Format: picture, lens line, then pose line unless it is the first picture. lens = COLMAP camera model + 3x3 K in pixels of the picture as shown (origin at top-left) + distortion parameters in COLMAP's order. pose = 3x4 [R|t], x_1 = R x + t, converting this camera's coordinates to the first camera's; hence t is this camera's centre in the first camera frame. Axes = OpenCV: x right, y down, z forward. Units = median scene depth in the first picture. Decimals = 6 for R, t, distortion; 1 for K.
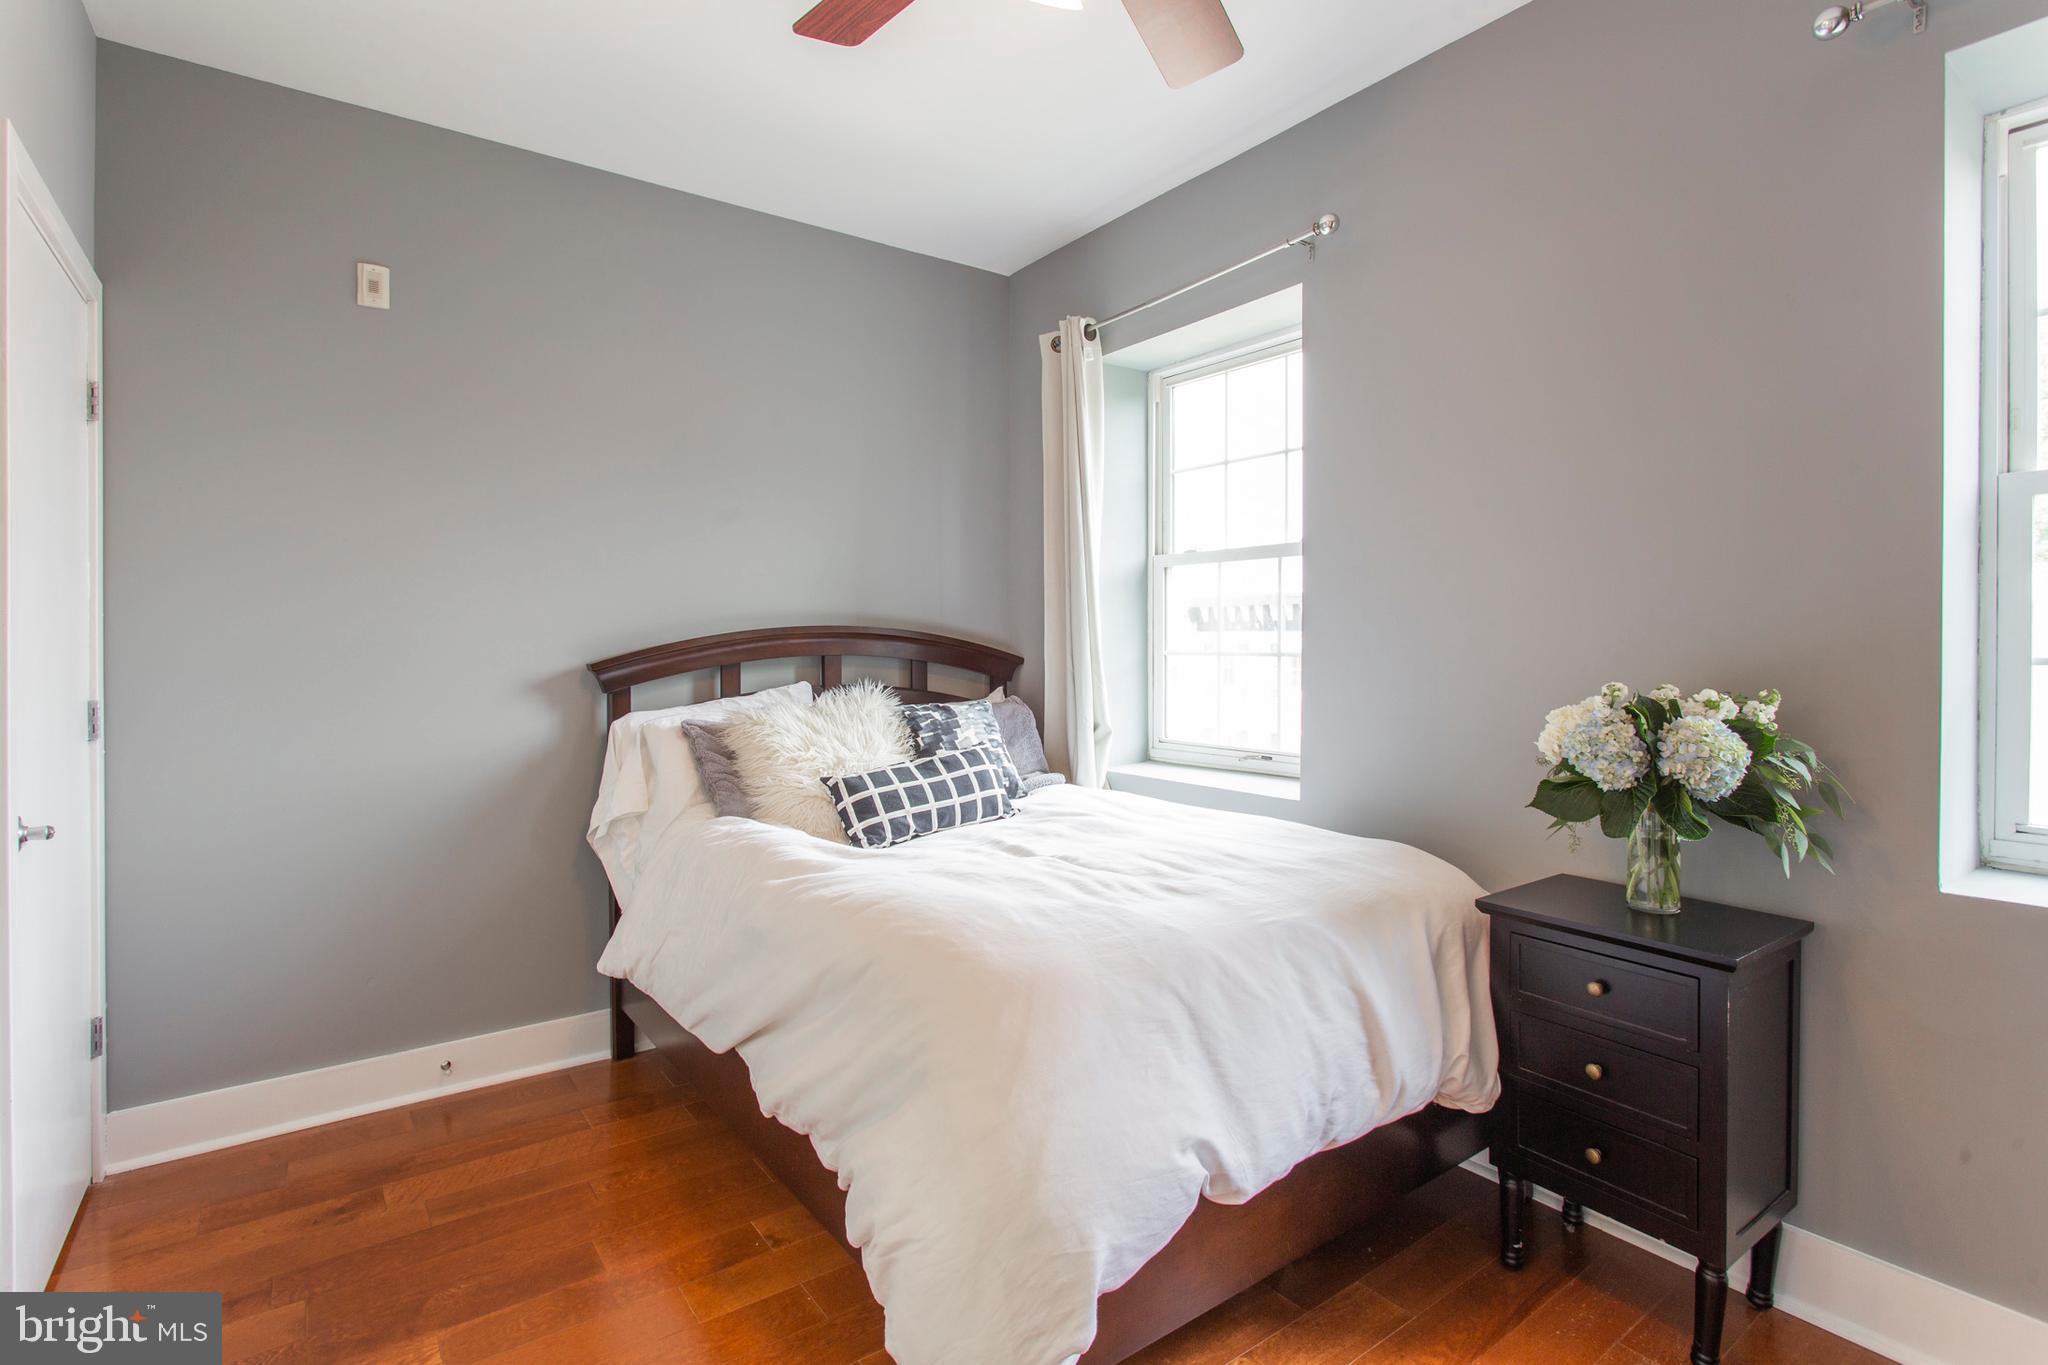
lens RADIAL K [[1006.0, 0, 985.1], [0, 1006.0, 653.3], [0, 0, 1]] dist [-0.014170, 0.006417]
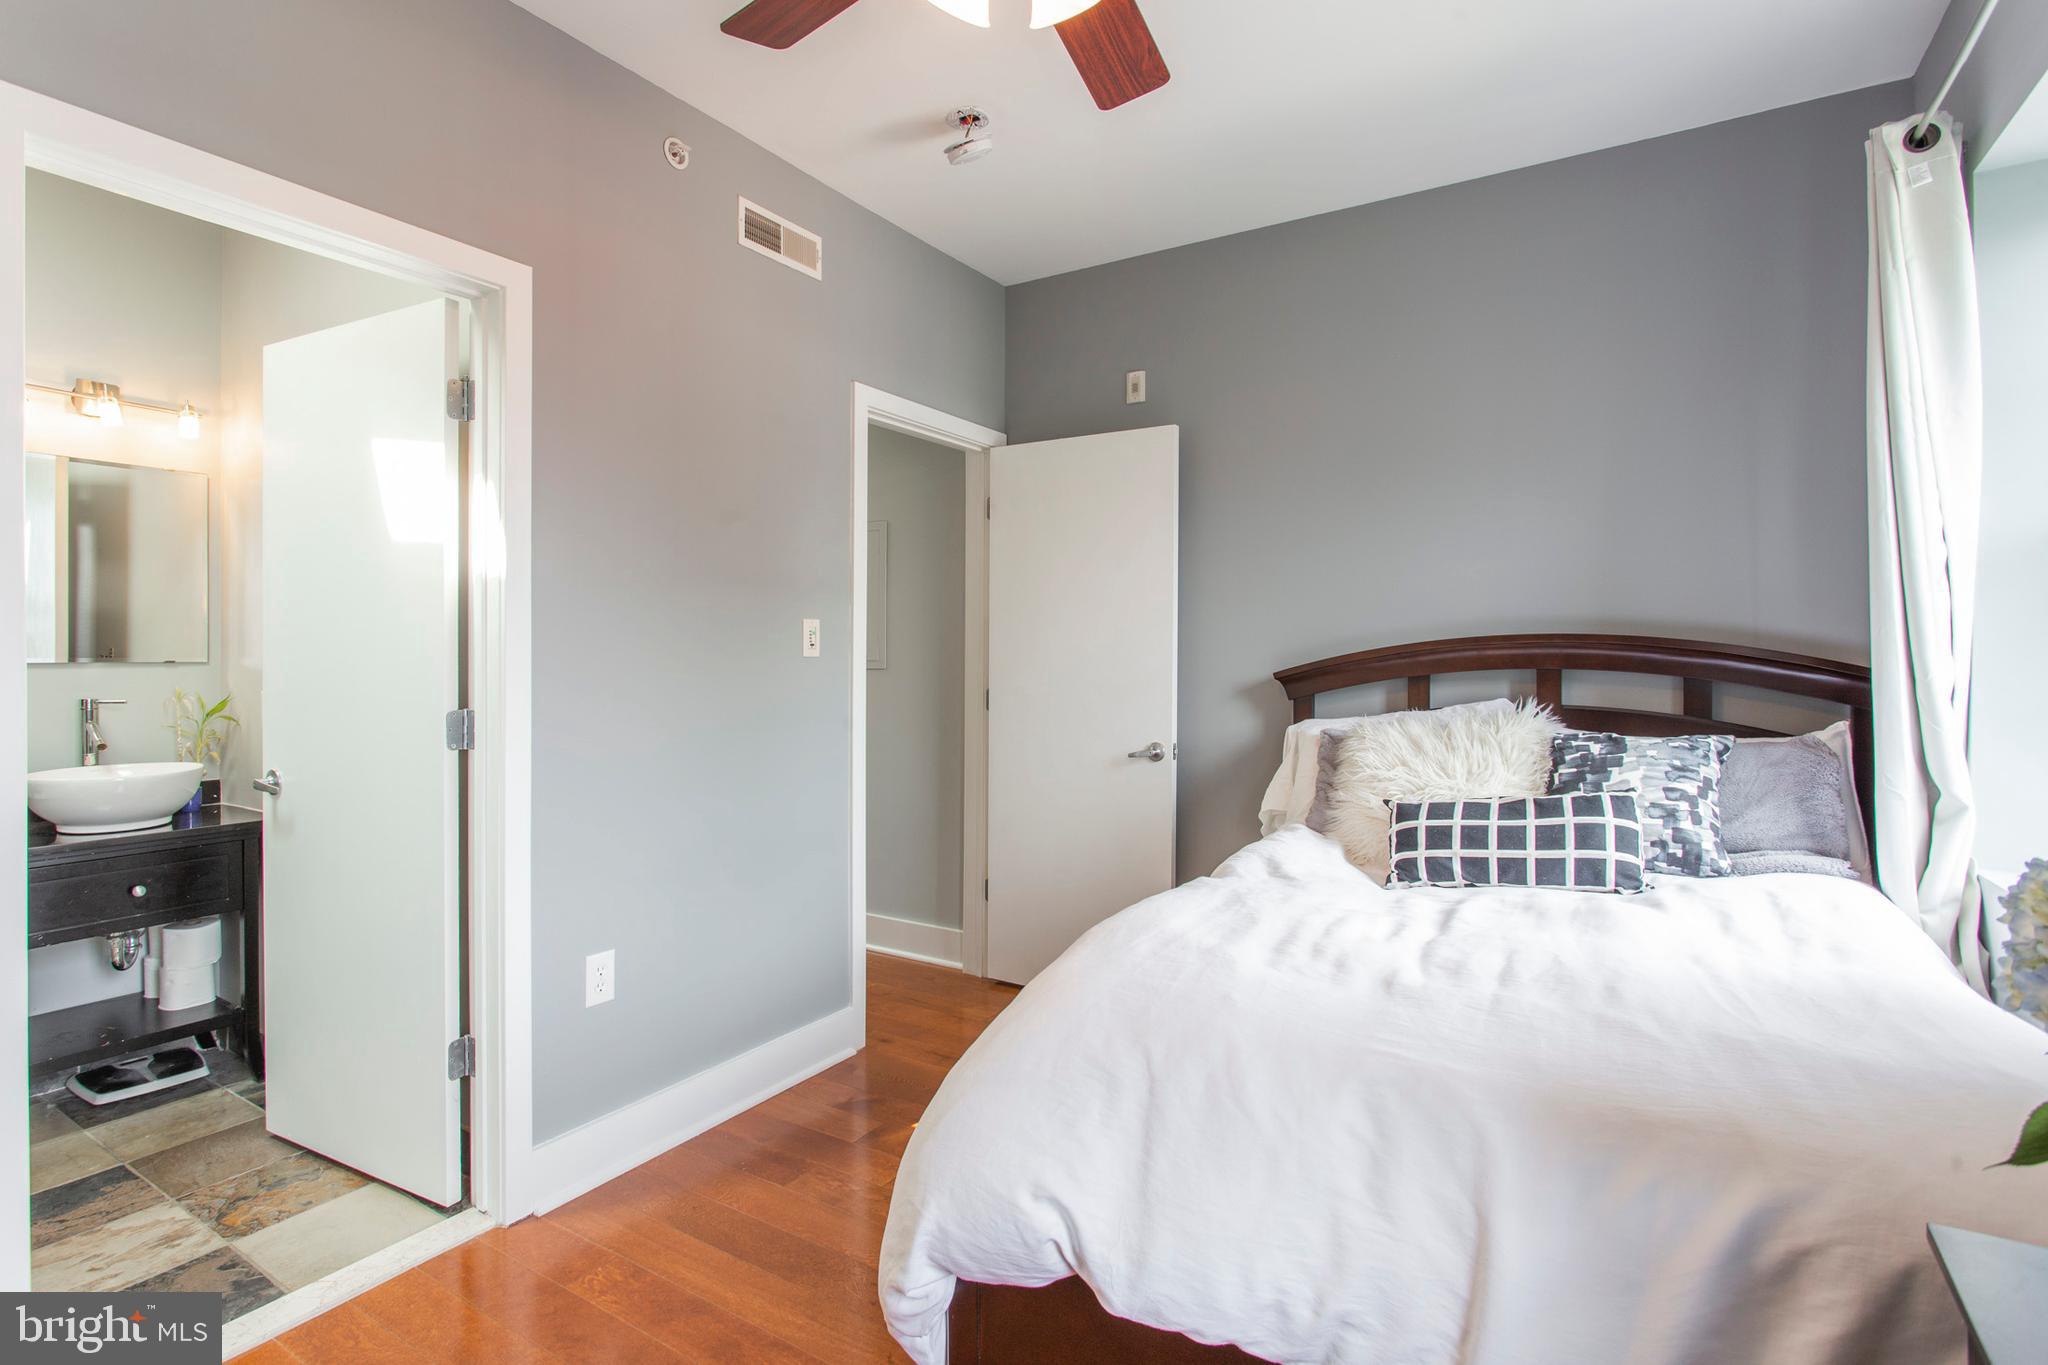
lens RADIAL K [[1006.0, 0, 1016.3], [0, 1006.0, 666.8], [0, 0, 1]] dist [-0.014170, 0.006417]
pose [[0.372670, 0.013098, -0.927871, 0.554543], [-0.011311, 0.999890, 0.009571, -0.003049], [0.927895, 0.006929, 0.372778, 0.333484]]
